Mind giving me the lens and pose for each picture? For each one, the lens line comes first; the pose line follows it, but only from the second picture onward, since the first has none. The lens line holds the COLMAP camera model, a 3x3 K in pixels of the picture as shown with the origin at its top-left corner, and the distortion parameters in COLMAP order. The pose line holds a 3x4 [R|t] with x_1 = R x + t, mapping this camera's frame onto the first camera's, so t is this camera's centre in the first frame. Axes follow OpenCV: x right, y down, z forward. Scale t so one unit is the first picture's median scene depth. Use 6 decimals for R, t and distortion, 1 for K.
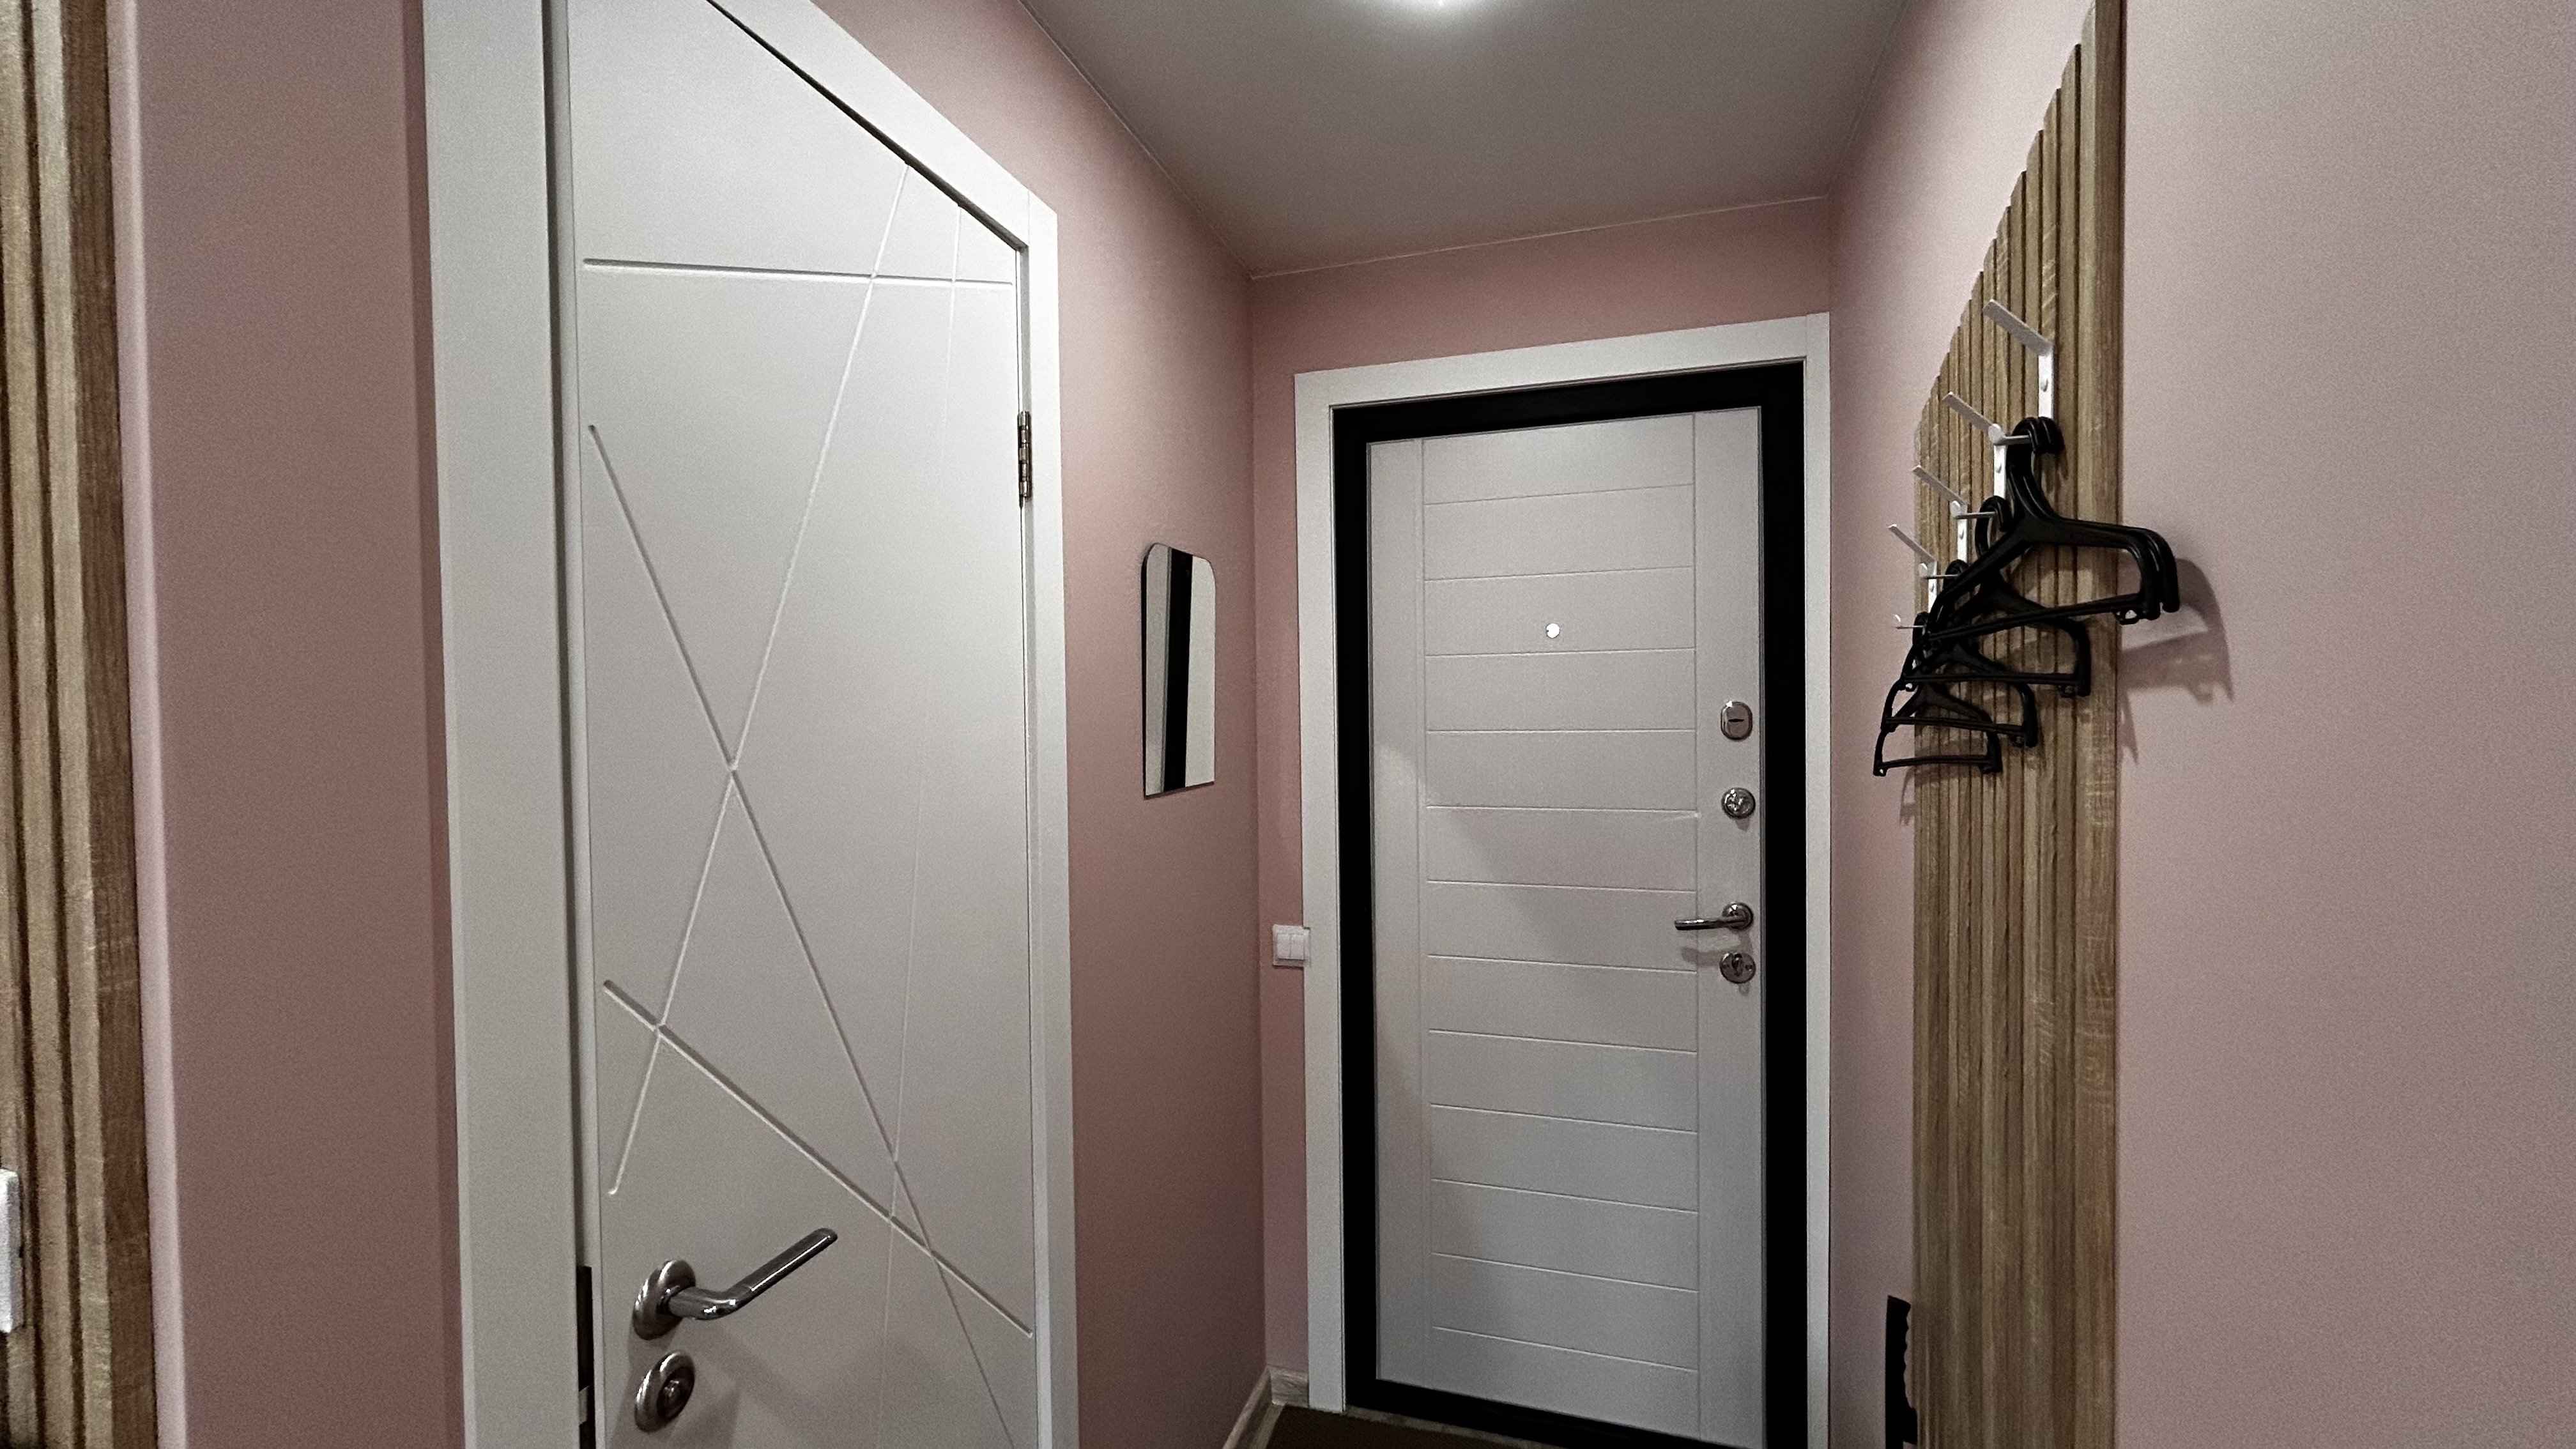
lens RADIAL K [[1043.1, 0, 1280.1], [0, 1043.1, 723.4], [0, 0, 1]] dist [-0.000520, 0.000363]
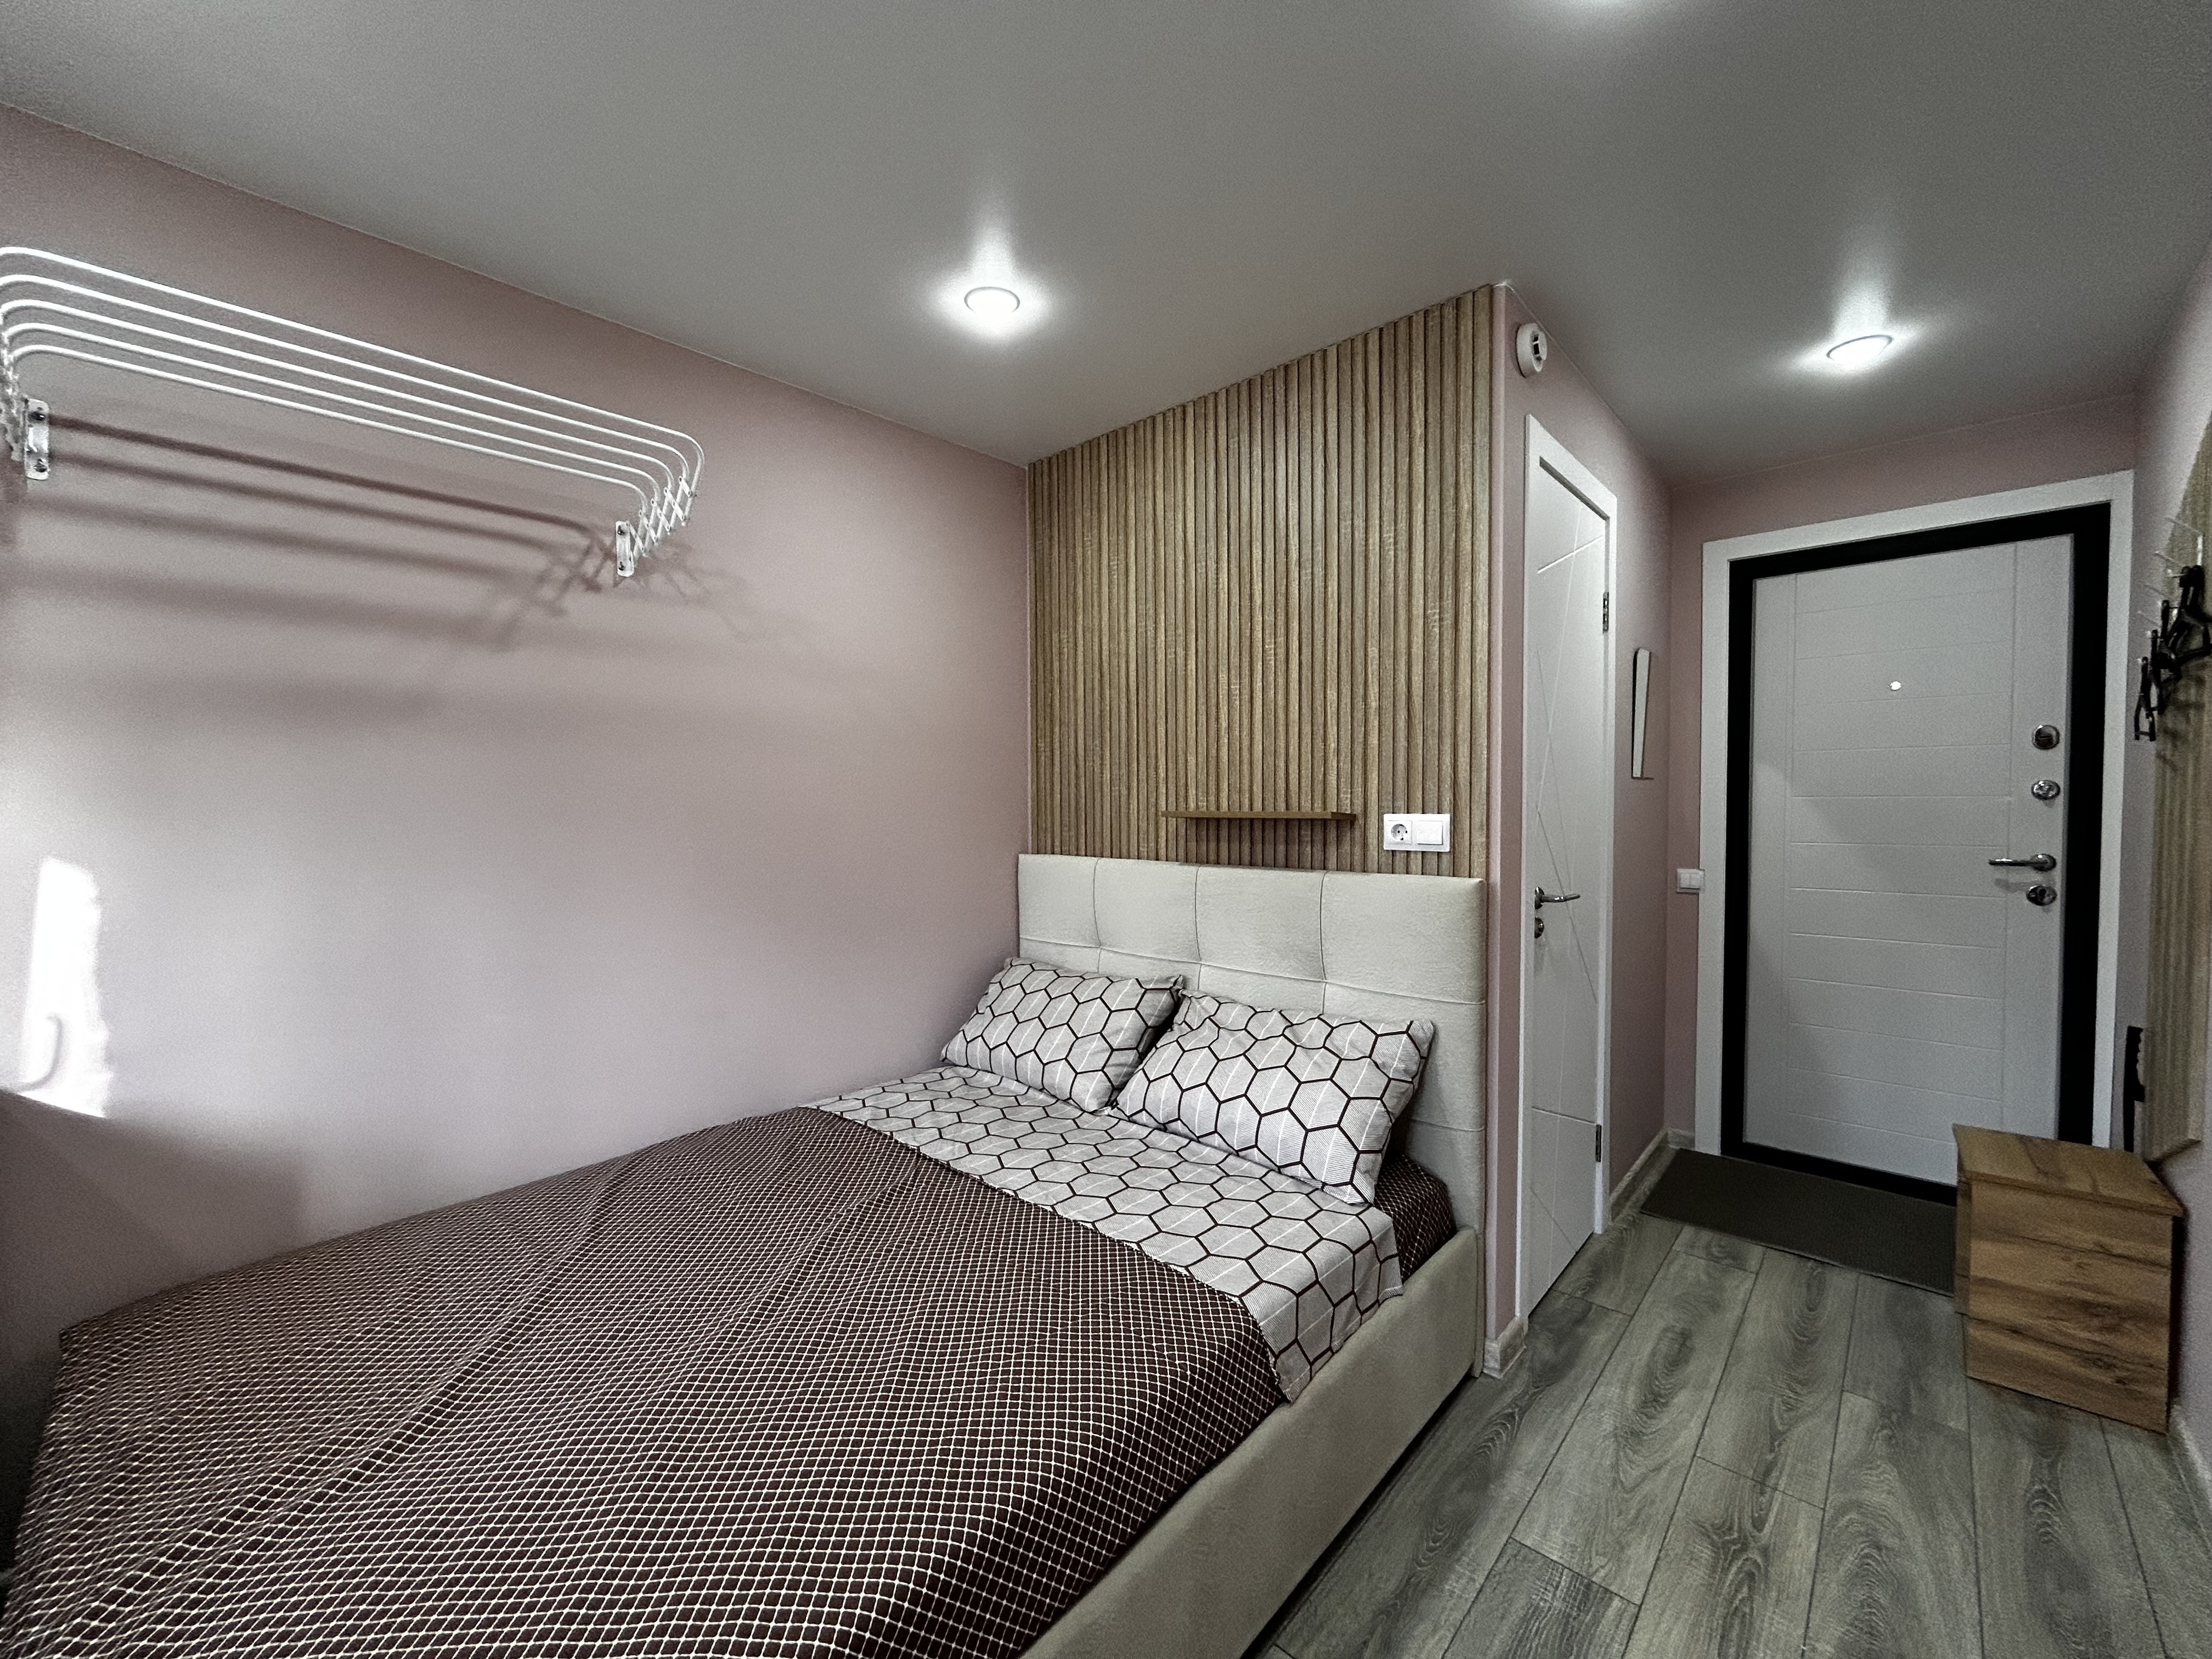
lens RADIAL K [[893.3, 0, 1094.6], [0, 893.3, 831.2], [0, 0, 1]] dist [-0.001355, 0.000377]
pose [[0.904545, 0.020571, -0.425882, -0.292632], [-0.011859, 0.999663, 0.023098, 0.129956], [0.426213, -0.015842, 0.904484, -0.858467]]
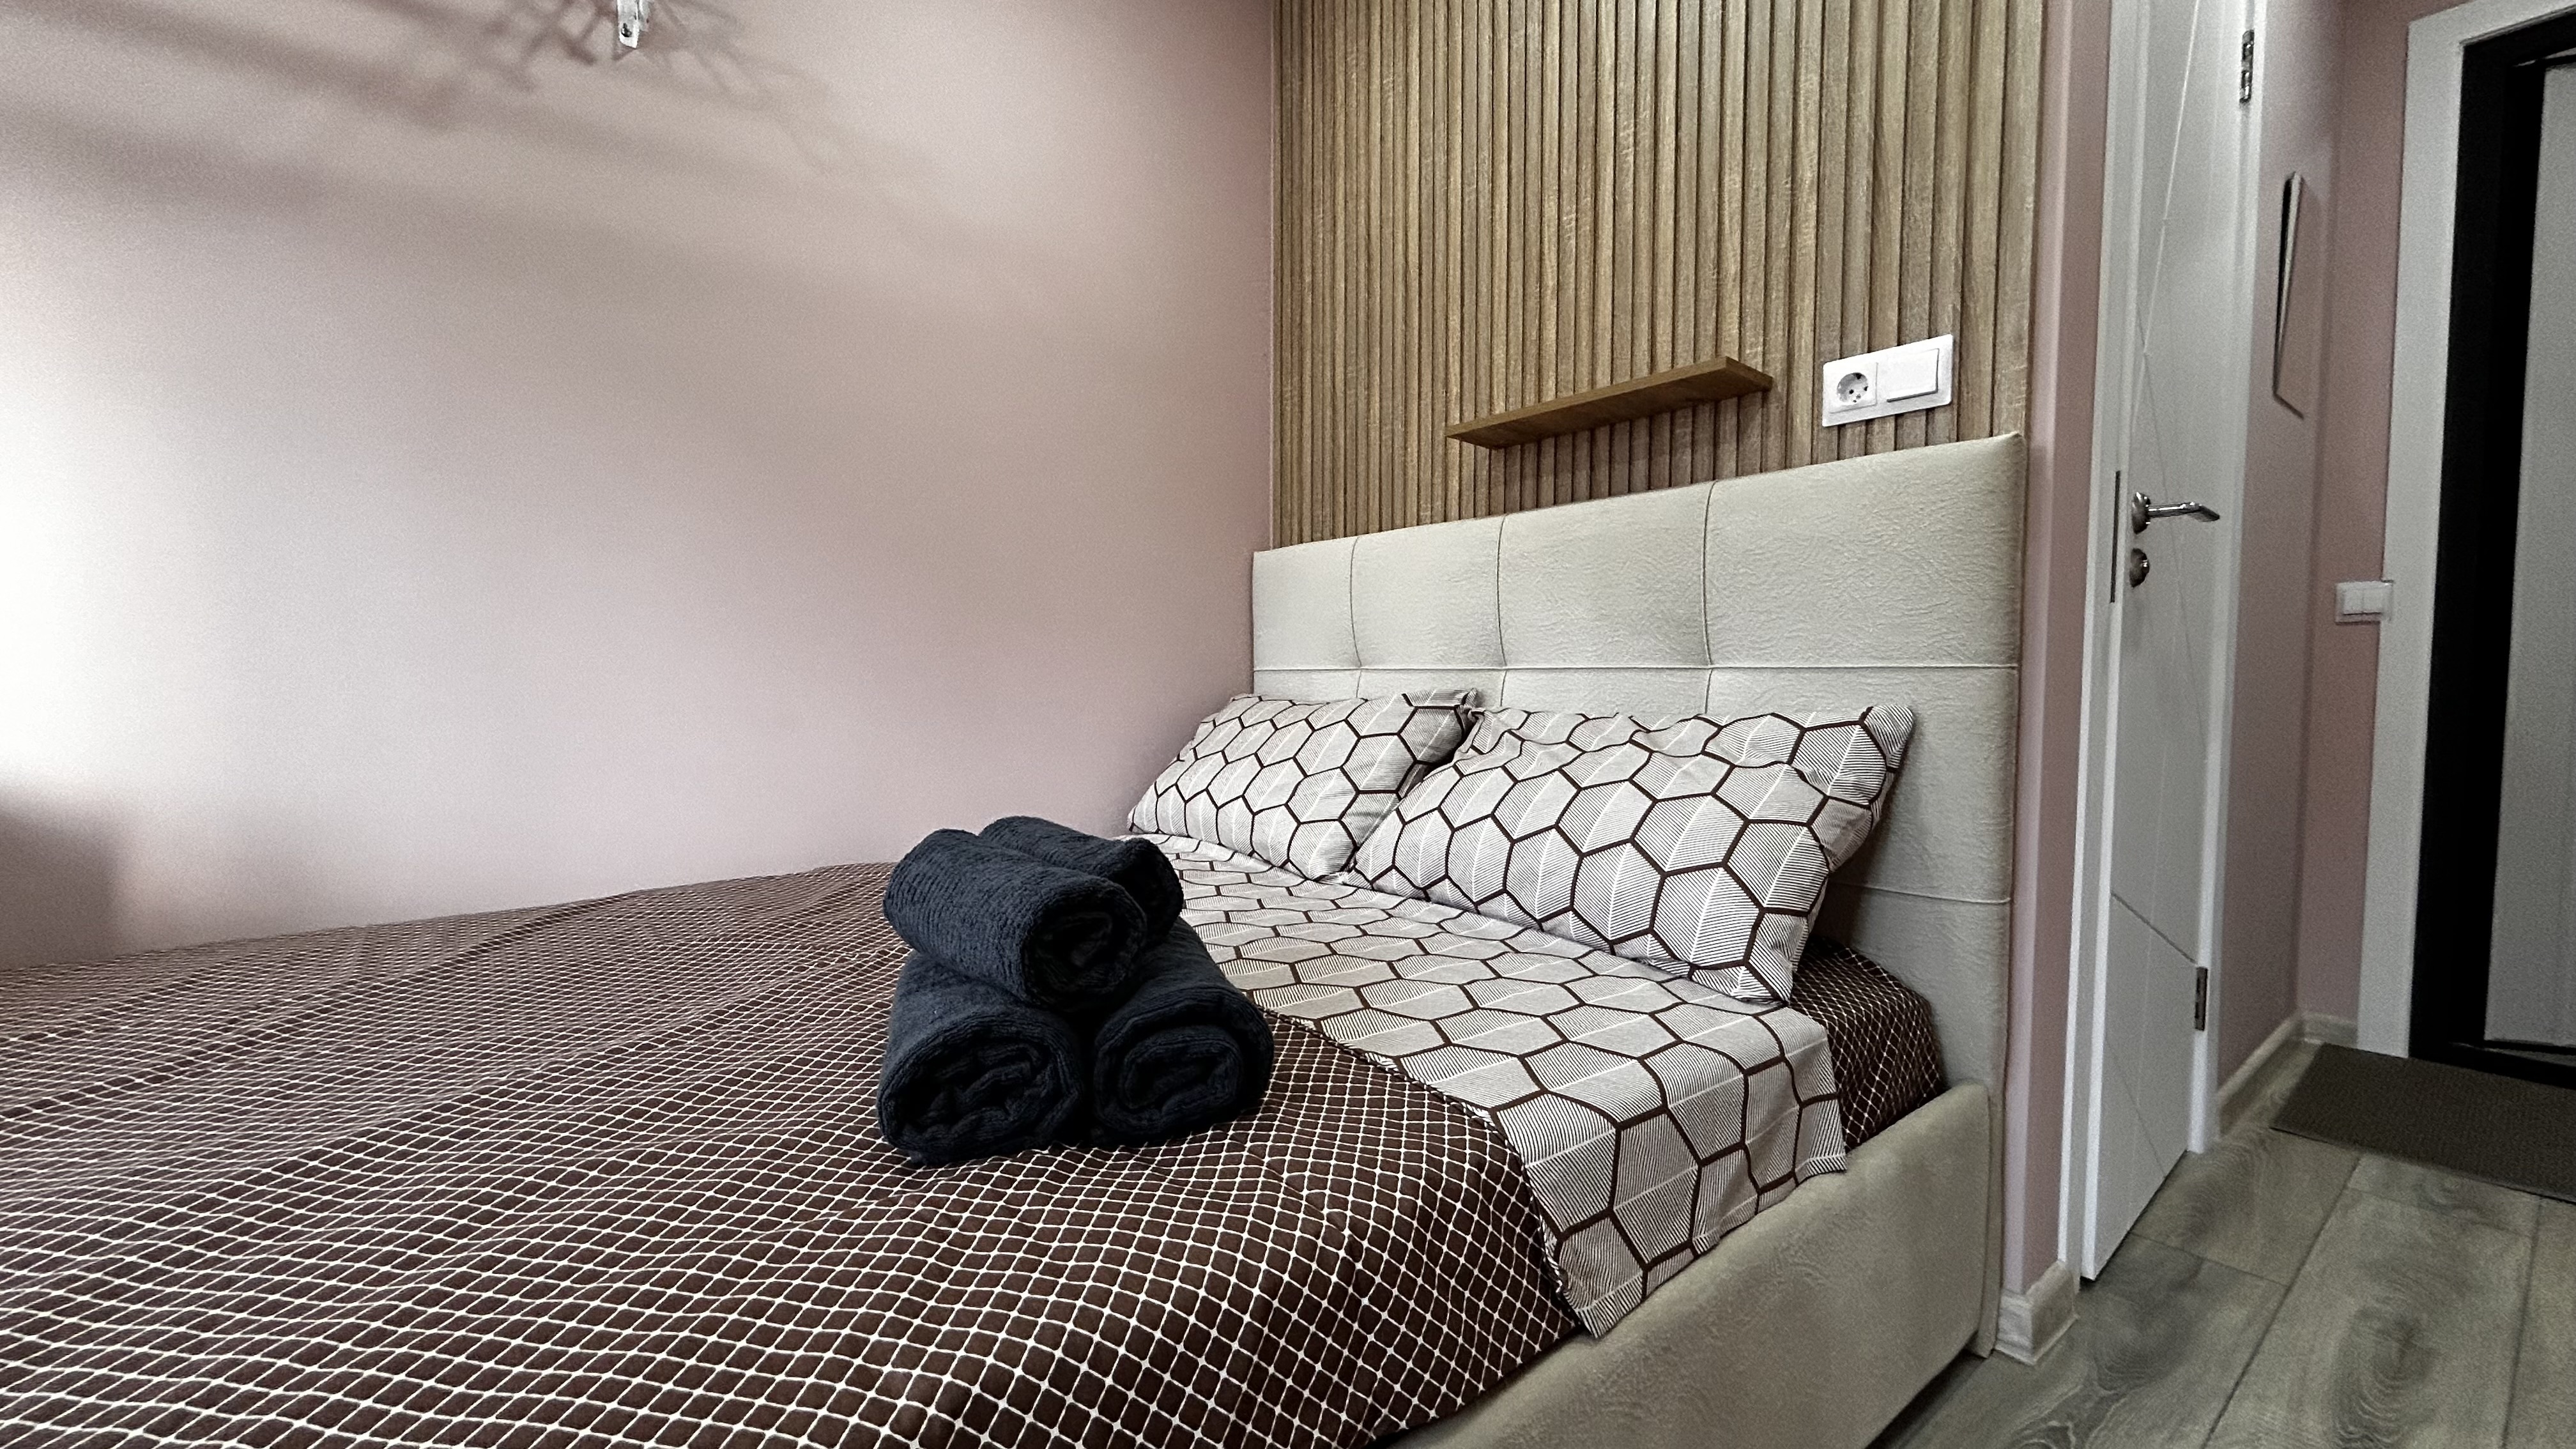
lens RADIAL K [[1043.1, 0, 1280.1], [0, 1043.1, 723.4], [0, 0, 1]] dist [-0.000520, 0.000363]
pose [[0.825161, 0.040875, -0.563417, -0.332707], [-0.021698, 0.998936, 0.040693, 0.368678], [0.564481, -0.021353, 0.825170, -0.523858]]
